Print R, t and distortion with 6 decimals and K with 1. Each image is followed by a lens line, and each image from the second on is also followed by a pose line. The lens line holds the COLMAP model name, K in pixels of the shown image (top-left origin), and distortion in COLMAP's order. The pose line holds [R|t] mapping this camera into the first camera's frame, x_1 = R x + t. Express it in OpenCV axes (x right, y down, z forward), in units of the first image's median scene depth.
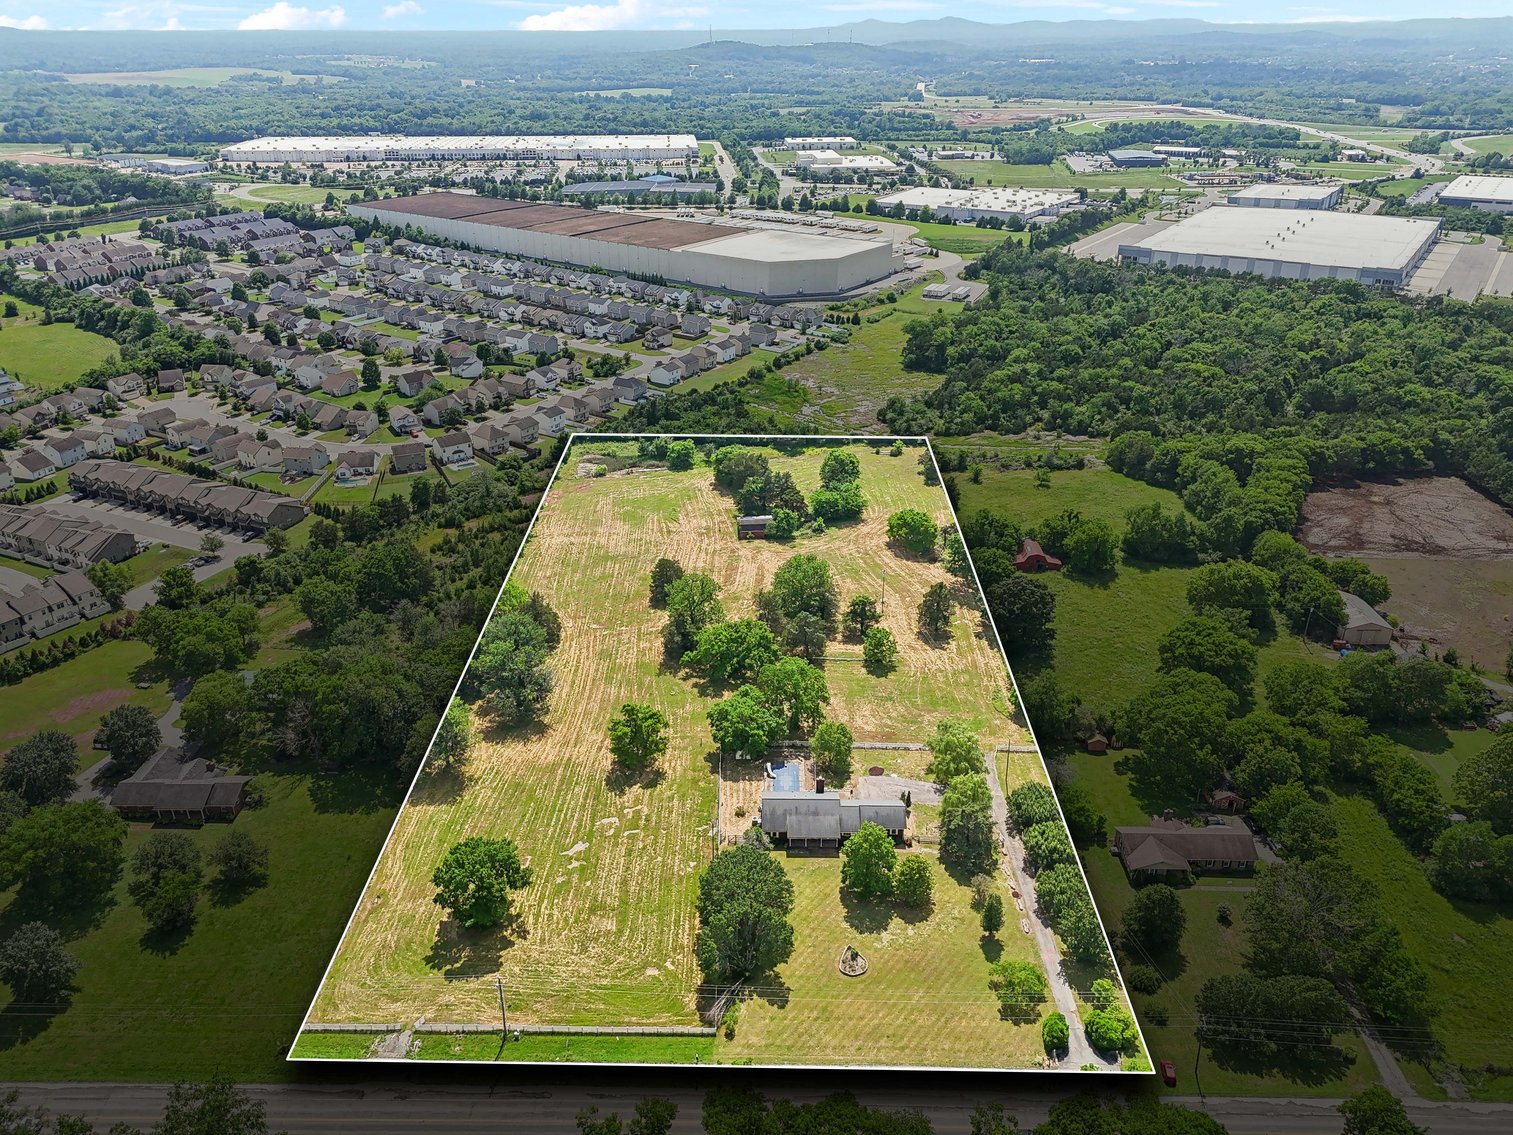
lens RADIAL K [[1114.3, 0, 752.5], [0, 1114.3, 569.6], [0, 0, 1]] dist [0.068838, -0.064911]
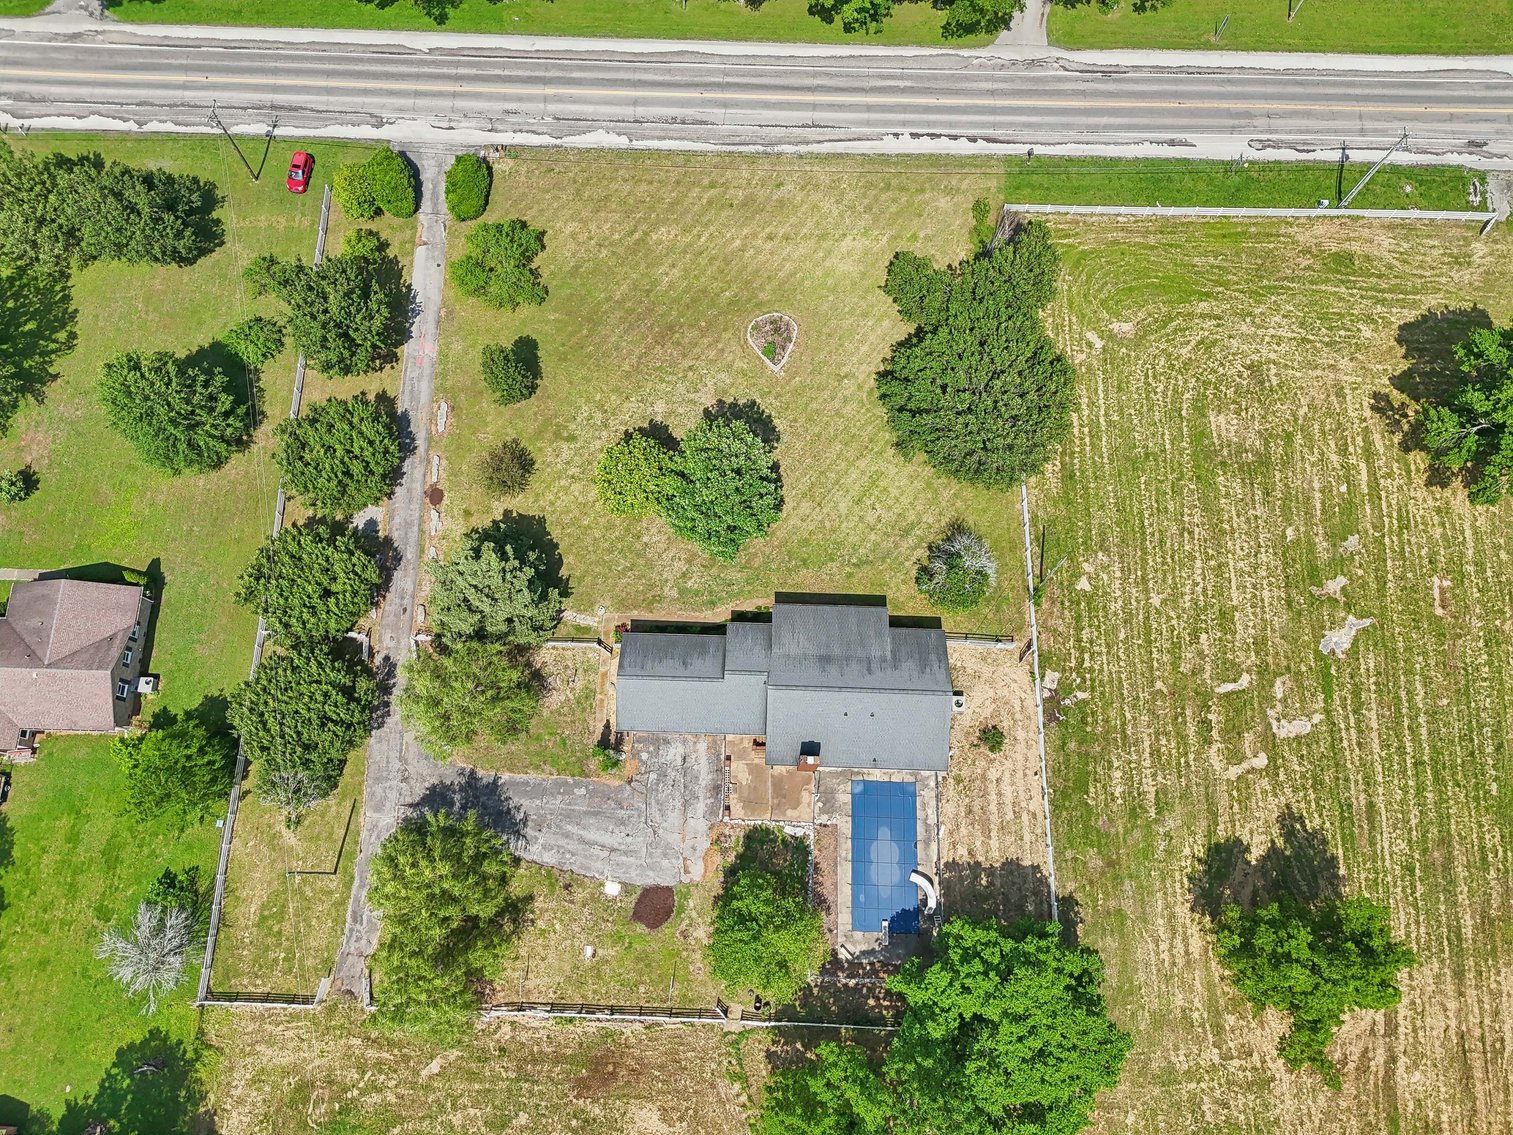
lens RADIAL K [[1114.3, 0, 750.9], [0, 1114.3, 564.1], [0, 0, 1]] dist [0.068838, -0.064911]
pose [[-0.999861, -0.016304, 0.003448, 0.040414], [0.006208, -0.172406, 0.985006, -0.087074], [-0.015465, 0.984891, 0.172483, 0.423707]]
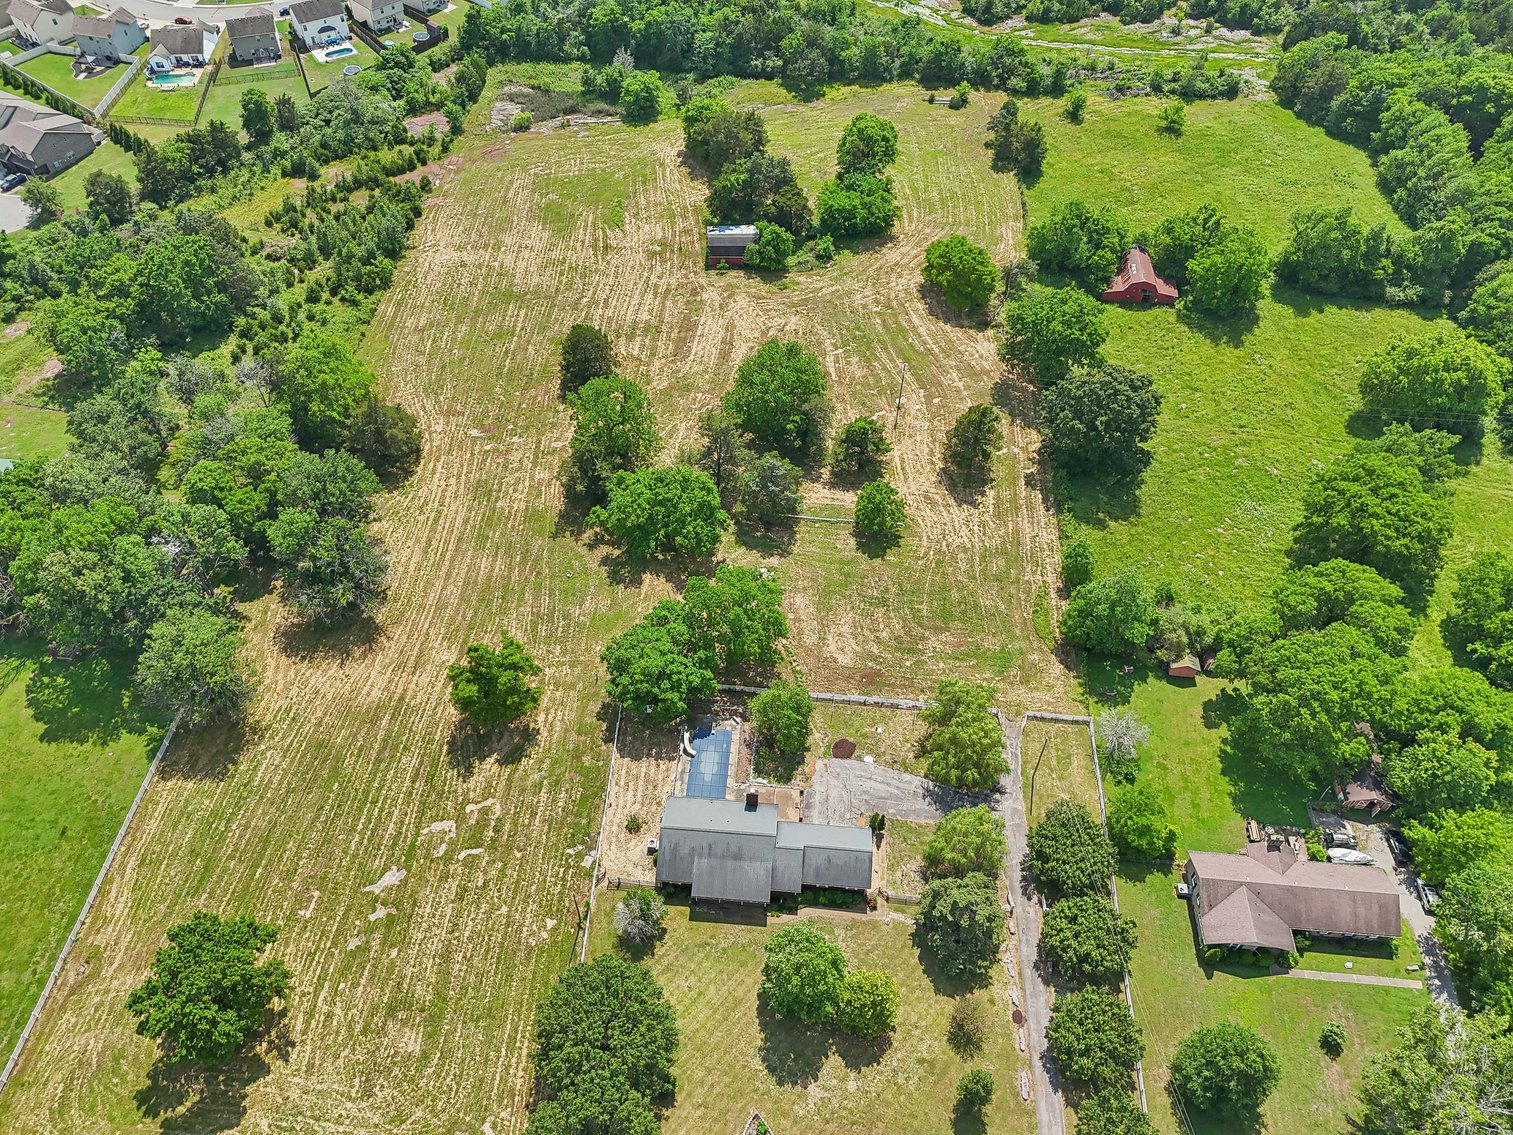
lens RADIAL K [[1114.3, 0, 750.3], [0, 1114.3, 567.2], [0, 0, 1]] dist [0.068838, -0.064911]
pose [[0.997777, 0.058702, -0.031553, 0.035815], [-0.040329, 0.908759, 0.415369, -0.094775], [0.053058, -0.413173, 0.909106, 0.219858]]
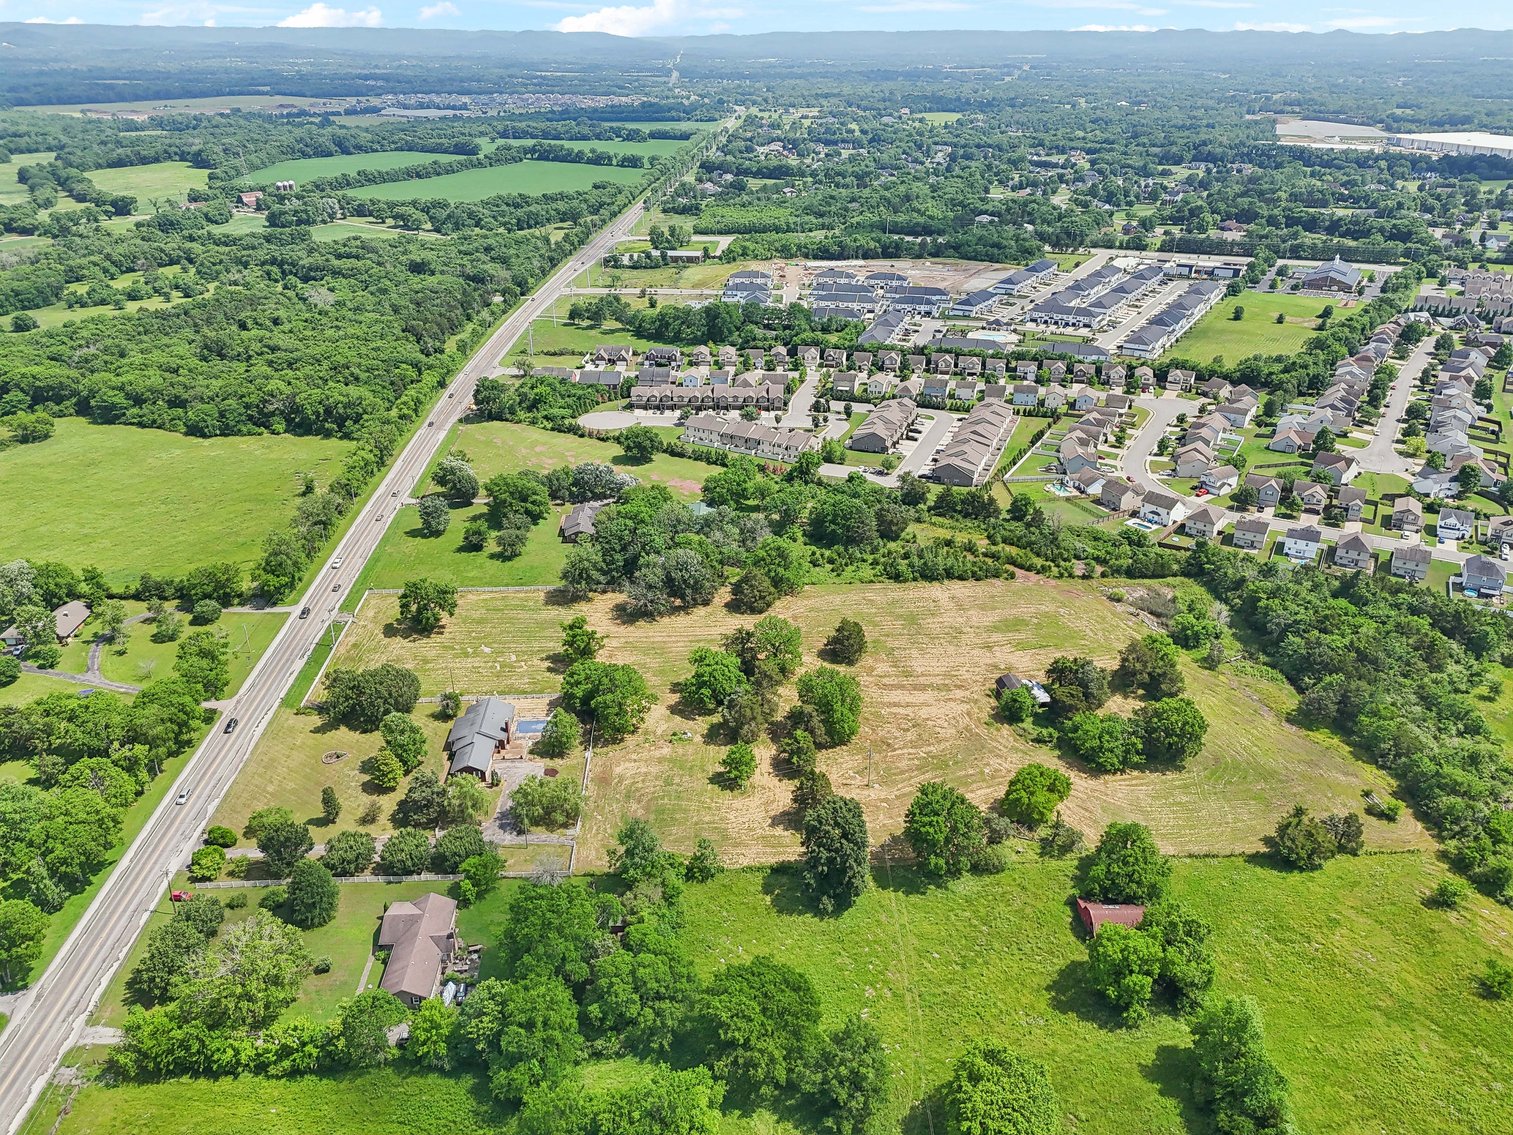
lens RADIAL K [[1114.3, 0, 750.5], [0, 1114.3, 571.6], [0, 0, 1]] dist [0.068838, -0.064911]
pose [[0.061797, 0.432519, -0.899505, 0.543303], [-0.435679, 0.822522, 0.365571, -0.239694], [0.897978, 0.369304, 0.239268, 0.436276]]
